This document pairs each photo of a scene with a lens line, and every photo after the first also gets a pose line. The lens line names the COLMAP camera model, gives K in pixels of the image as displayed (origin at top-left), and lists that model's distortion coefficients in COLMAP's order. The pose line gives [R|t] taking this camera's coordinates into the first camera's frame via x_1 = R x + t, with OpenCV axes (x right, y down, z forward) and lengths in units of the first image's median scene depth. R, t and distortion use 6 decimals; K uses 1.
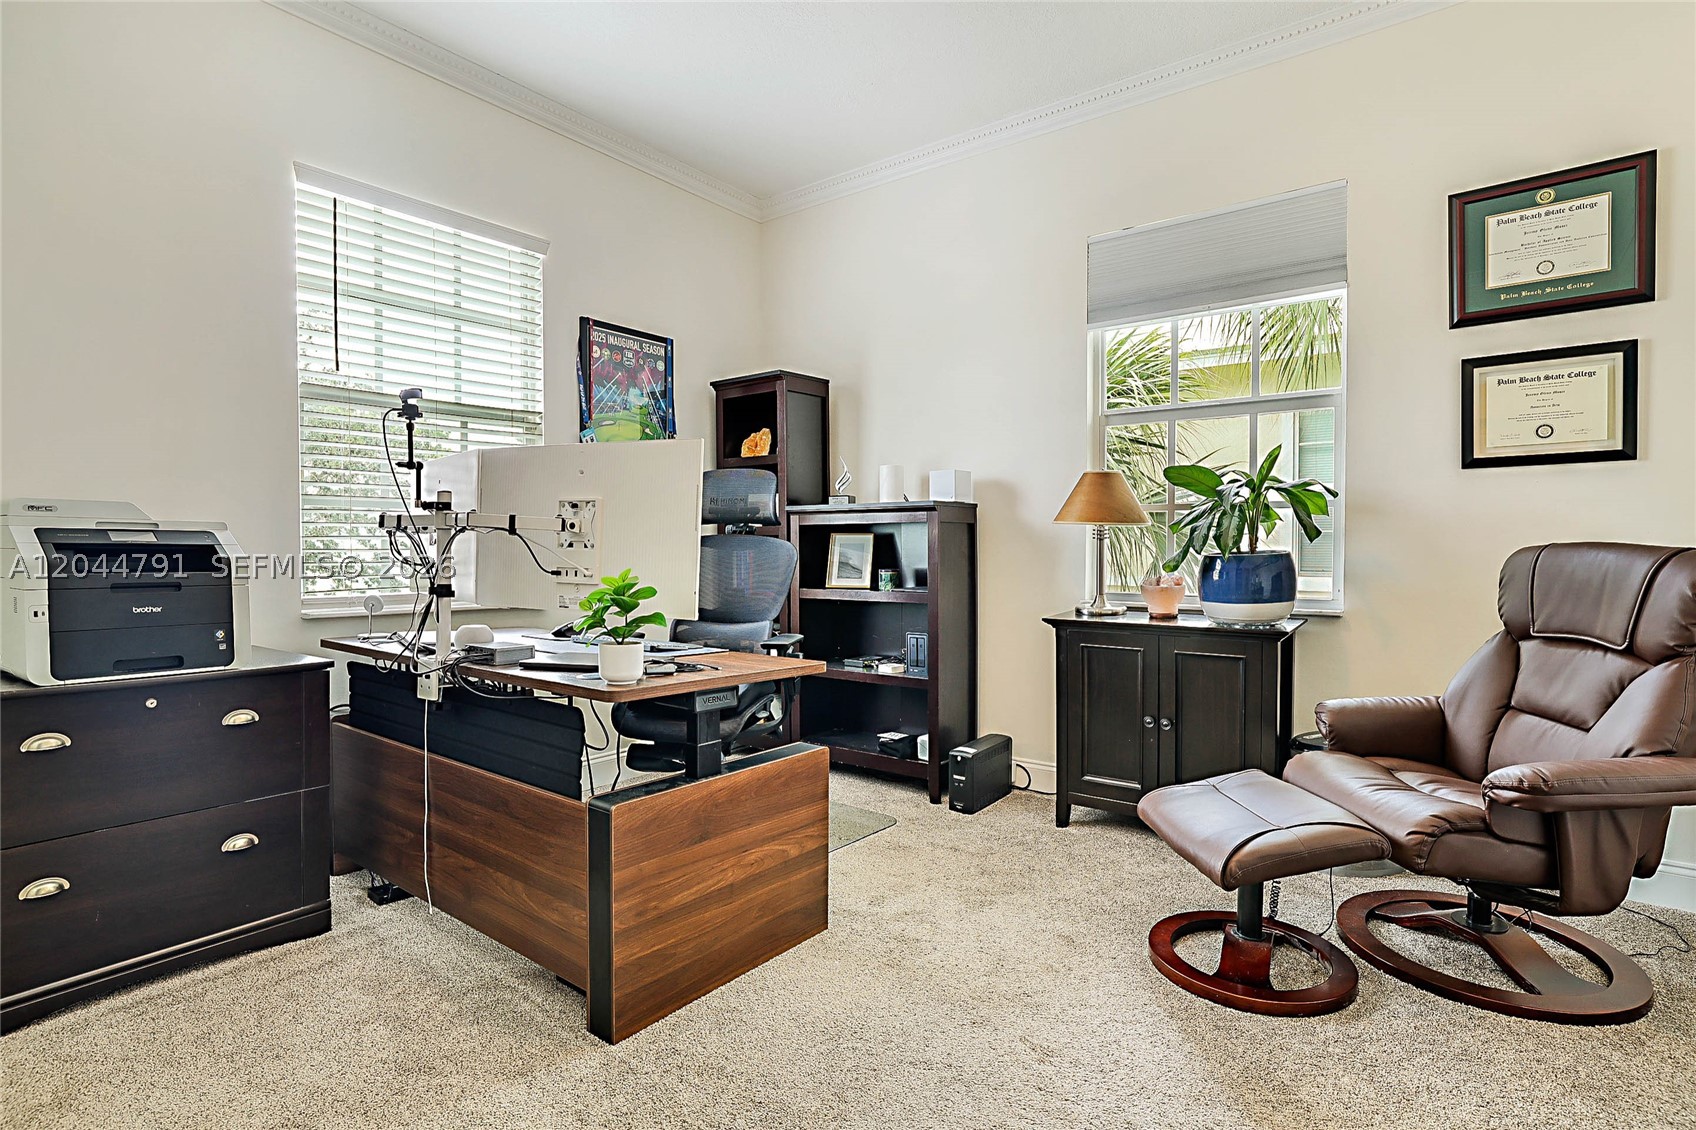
lens RADIAL K [[835.2, 0, 843.9], [0, 835.2, 559.7], [0, 0, 1]] dist [-0.036086, 0.019637]
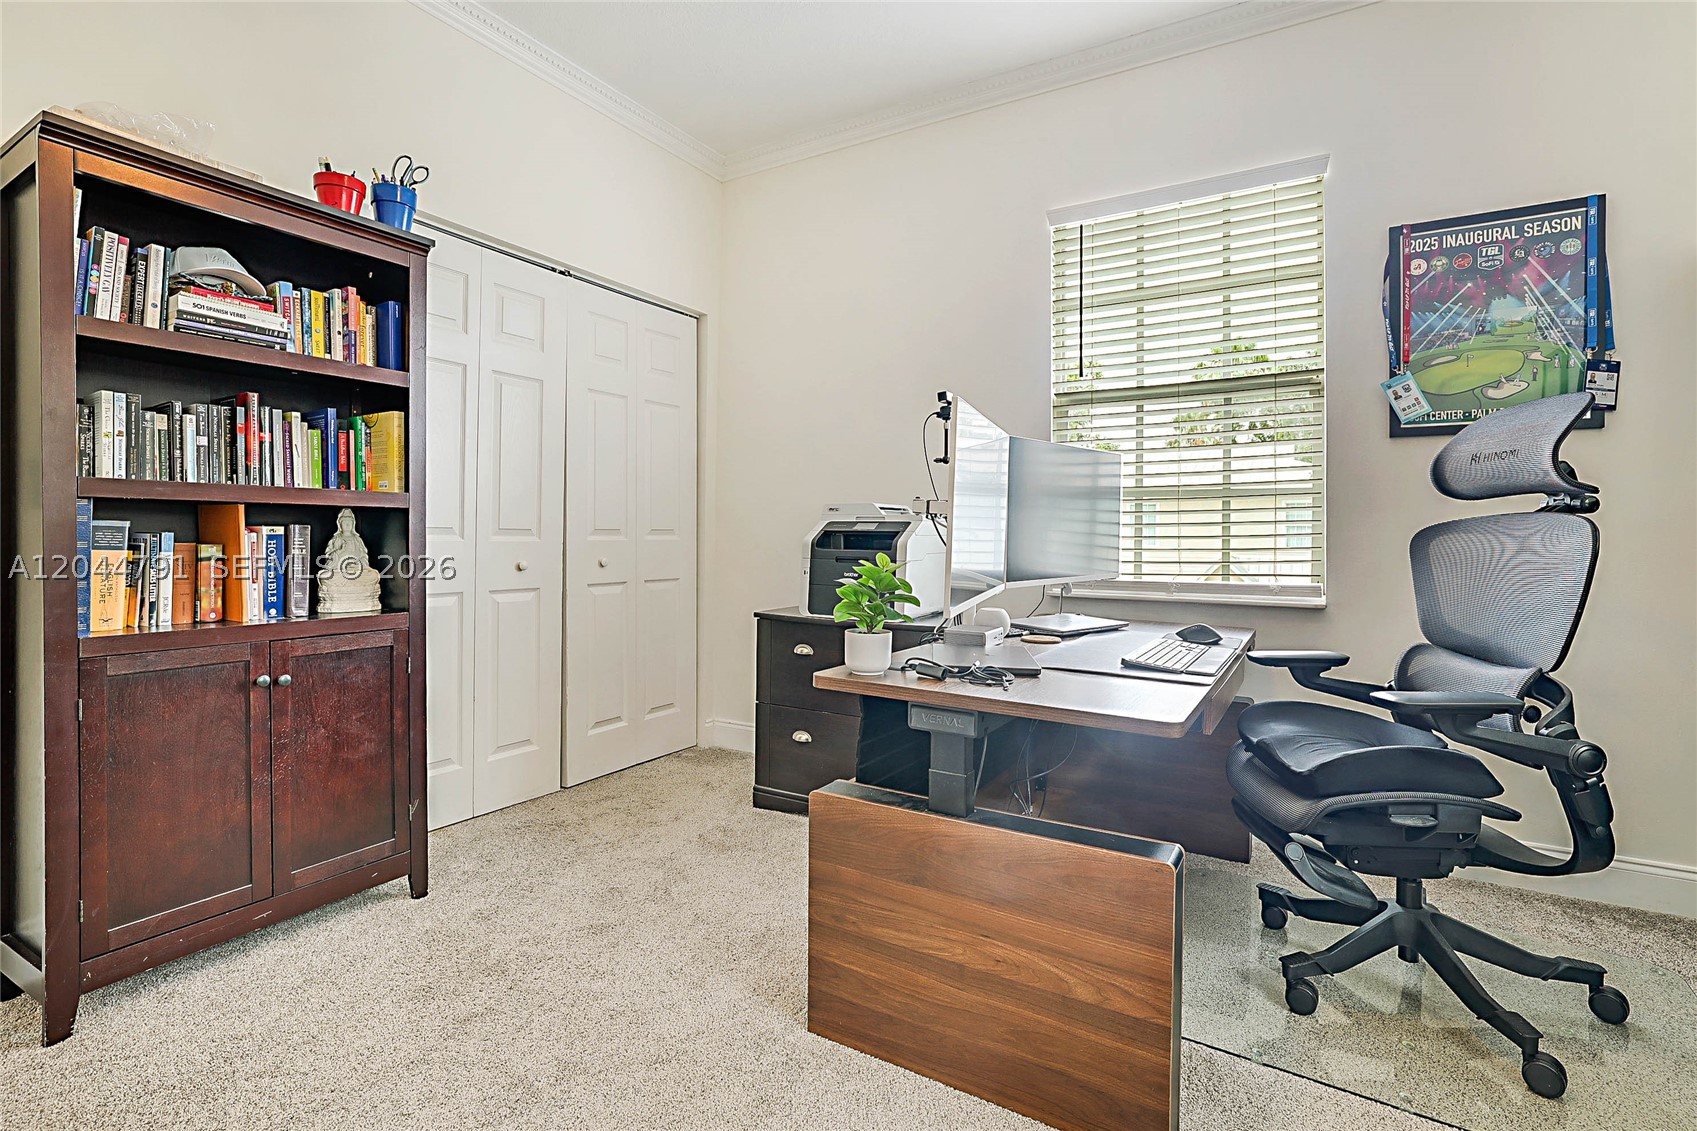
lens RADIAL K [[782.7, 0, 847.7], [0, 782.7, 537.2], [0, 0, 1]] dist [0.002312, 0.001276]
pose [[0.155896, 0.002748, -0.987770, 0.389043], [-0.020471, 0.999790, -0.000450, -0.005305], [0.987561, 0.020290, 0.155919, 0.525795]]
